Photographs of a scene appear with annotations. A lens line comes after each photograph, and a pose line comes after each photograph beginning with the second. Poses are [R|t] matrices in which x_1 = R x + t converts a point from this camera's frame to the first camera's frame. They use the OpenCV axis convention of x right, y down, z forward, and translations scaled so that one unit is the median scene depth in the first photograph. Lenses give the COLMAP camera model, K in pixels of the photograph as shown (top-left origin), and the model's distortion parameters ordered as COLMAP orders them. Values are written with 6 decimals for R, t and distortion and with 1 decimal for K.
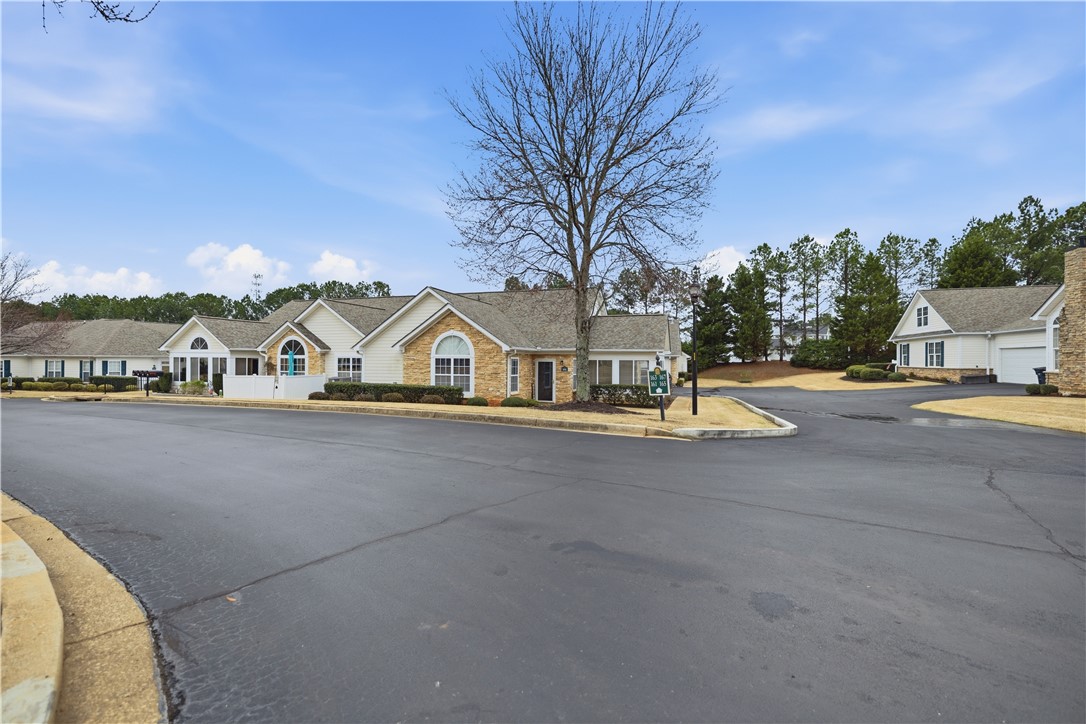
lens RADIAL K [[475.8, 0, 544.4], [0, 475.8, 362.0], [0, 0, 1]] dist [0.002929, 0.000352]
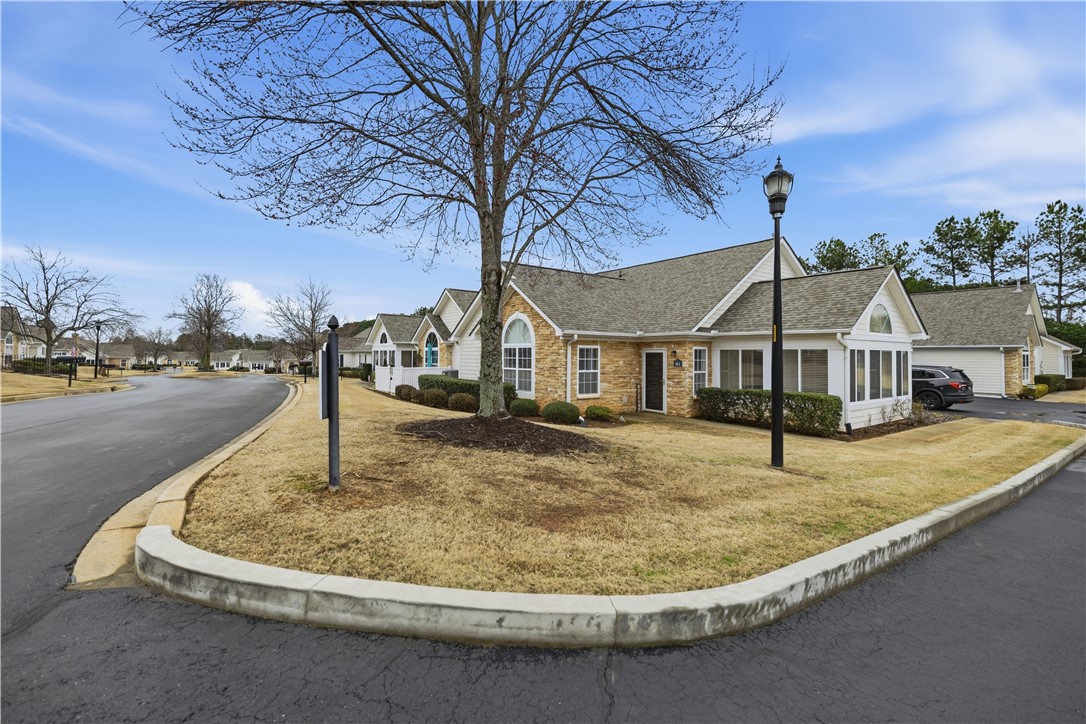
lens RADIAL K [[475.8, 0, 541.4], [0, 475.8, 358.7], [0, 0, 1]] dist [0.002929, 0.000352]
pose [[0.810261, 0.003456, -0.586058, 0.274584], [-0.004838, 0.999988, -0.000792, 0.009566], [0.586049, 0.003477, 0.810268, 0.355254]]
